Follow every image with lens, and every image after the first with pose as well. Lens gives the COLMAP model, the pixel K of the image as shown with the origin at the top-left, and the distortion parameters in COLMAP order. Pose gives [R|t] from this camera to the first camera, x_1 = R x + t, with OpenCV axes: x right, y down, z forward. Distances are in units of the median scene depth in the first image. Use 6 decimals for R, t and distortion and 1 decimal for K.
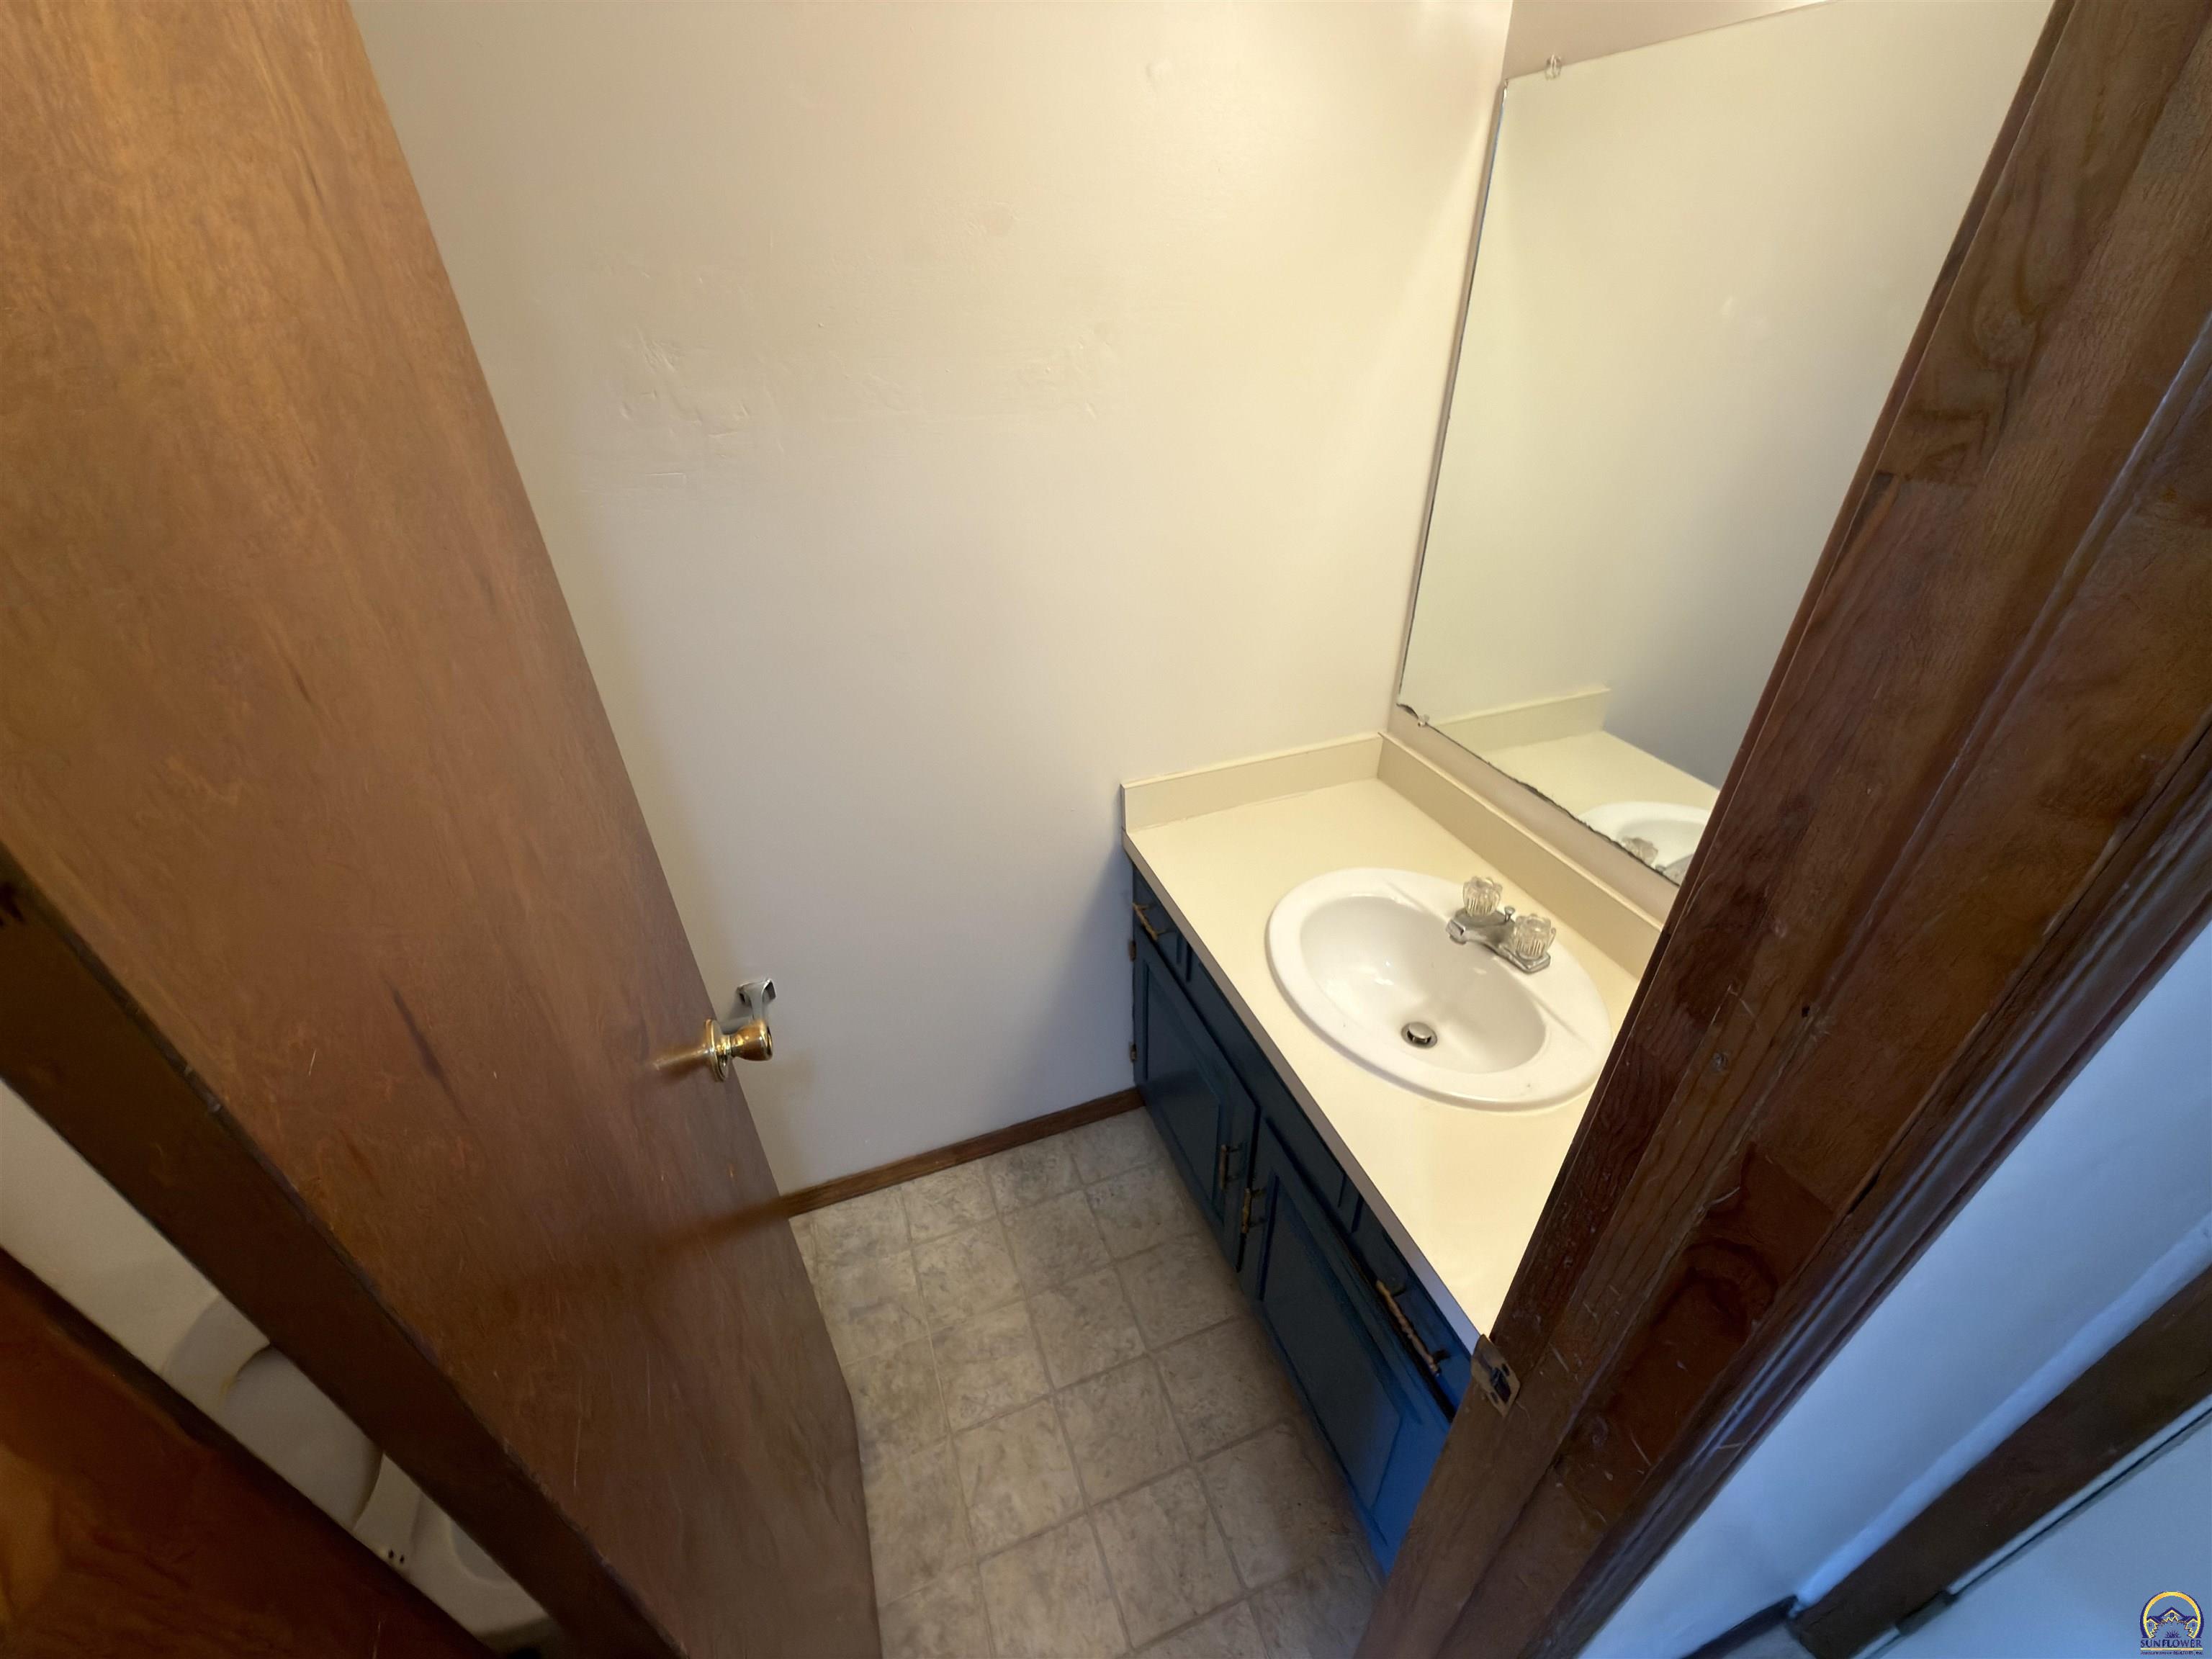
lens RADIAL K [[880.1, 0, 1106.0], [0, 880.1, 829.5], [0, 0, 1]] dist [0.001772, 0.000220]
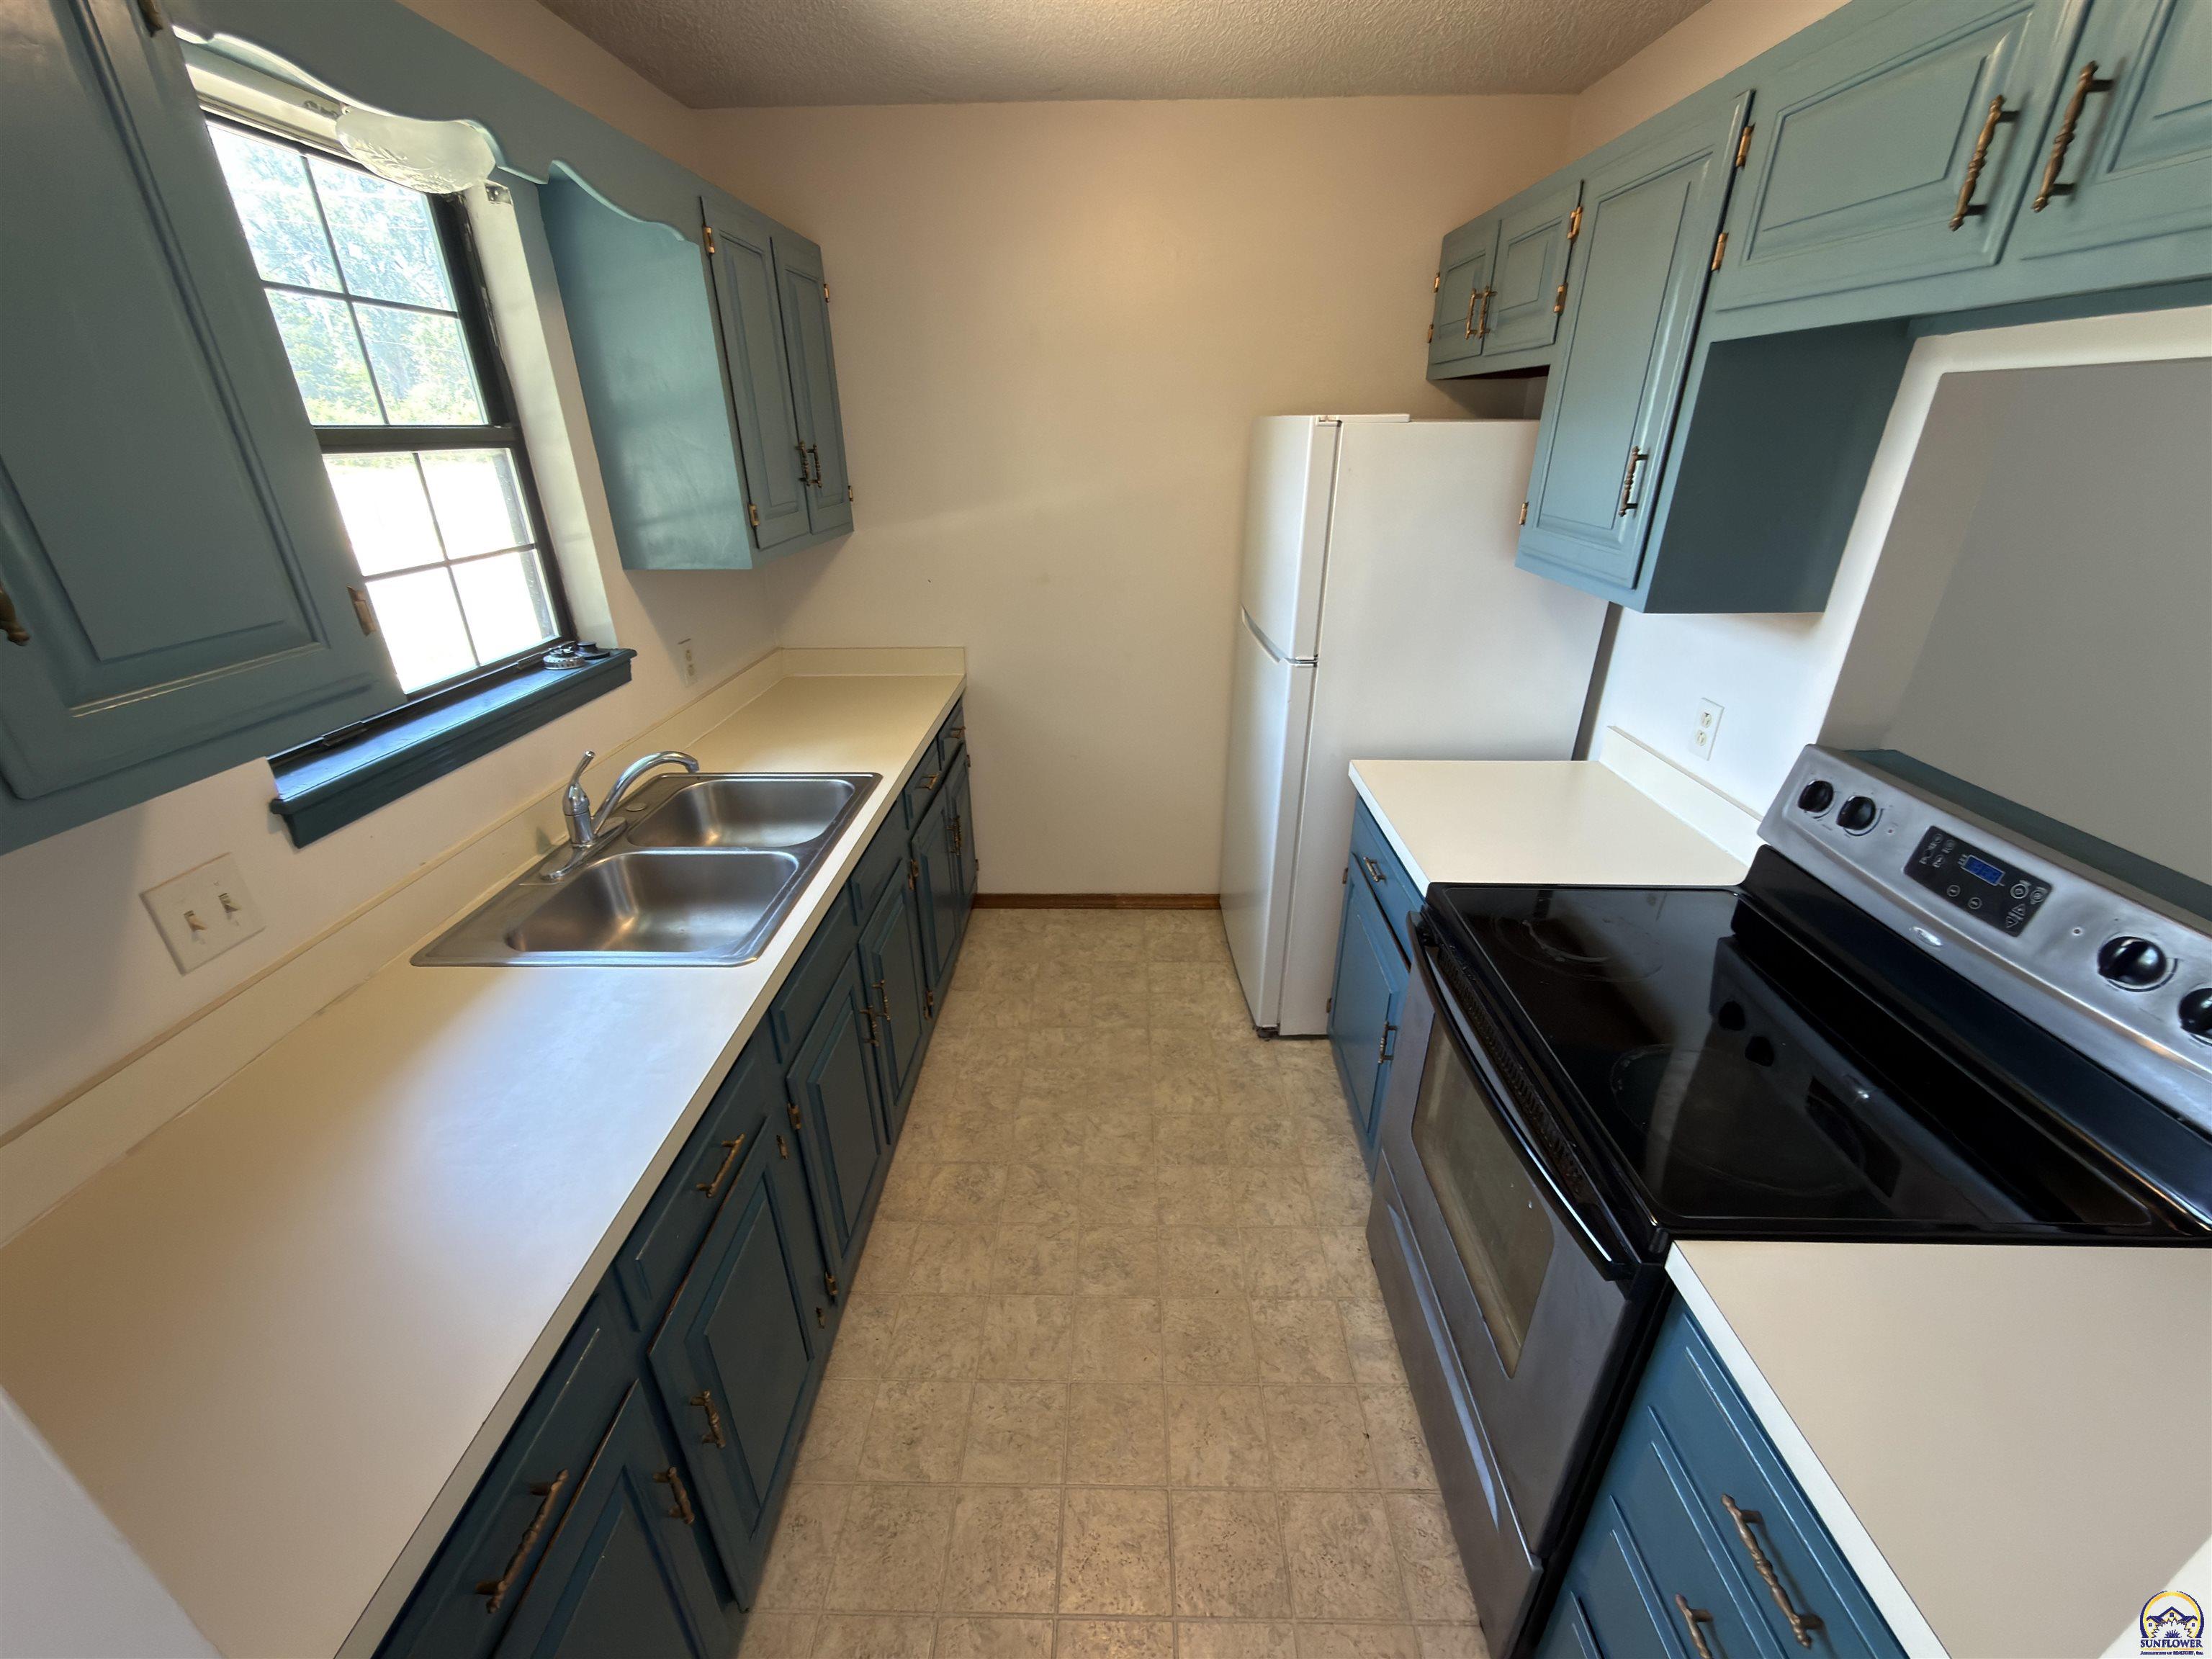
lens RADIAL K [[880.1, 0, 1106.0], [0, 880.1, 829.5], [0, 0, 1]] dist [0.001772, 0.000220]
pose [[-0.929194, -0.135548, 0.343839, -0.479683], [0.217882, 0.550573, 0.805852, -0.571667], [-0.298540, 0.823709, -0.482056, 0.878341]]
